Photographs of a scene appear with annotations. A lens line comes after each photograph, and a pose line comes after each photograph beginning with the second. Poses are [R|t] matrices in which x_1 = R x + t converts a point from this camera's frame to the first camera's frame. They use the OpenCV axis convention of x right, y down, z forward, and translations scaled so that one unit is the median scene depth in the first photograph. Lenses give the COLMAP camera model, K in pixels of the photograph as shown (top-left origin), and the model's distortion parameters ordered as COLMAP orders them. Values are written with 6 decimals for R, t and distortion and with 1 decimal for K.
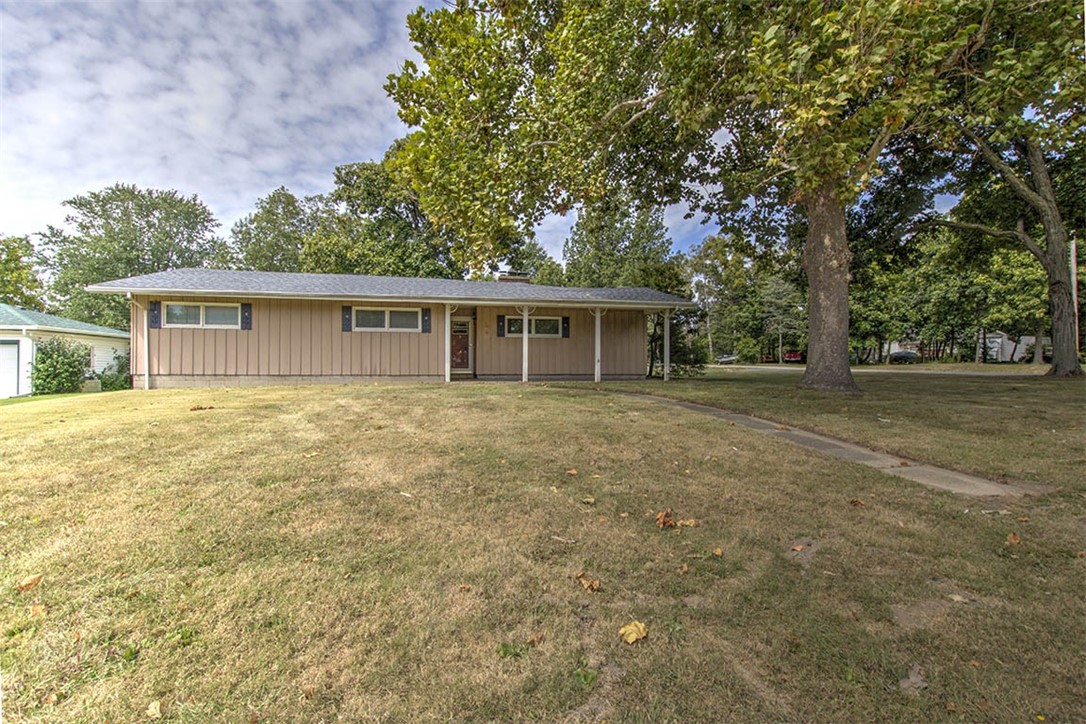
lens RADIAL K [[509.9, 0, 543.3], [0, 509.9, 365.6], [0, 0, 1]] dist [-0.006576, 0.000031]
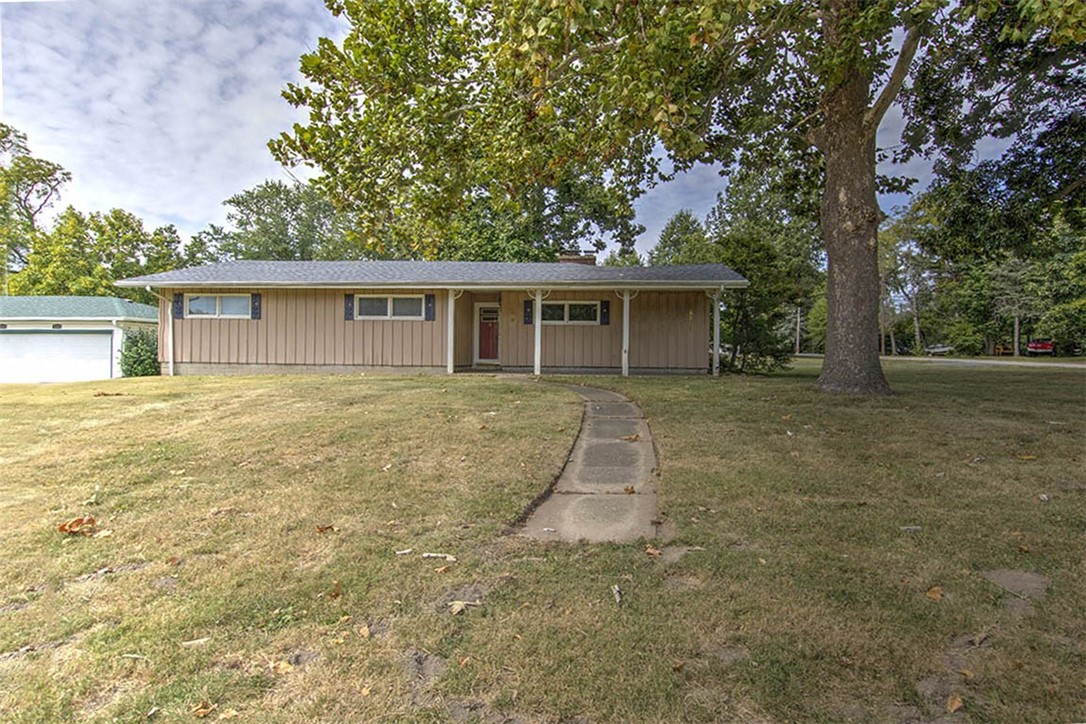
lens RADIAL K [[572.2, 0, 543.2], [0, 572.2, 360.1], [0, 0, 1]] dist [-0.013496, -0.000303]
pose [[0.964167, 0.010194, -0.265101, 0.239691], [-0.008198, 0.999929, 0.008635, -0.002550], [0.265170, -0.006153, 0.964182, 0.040312]]
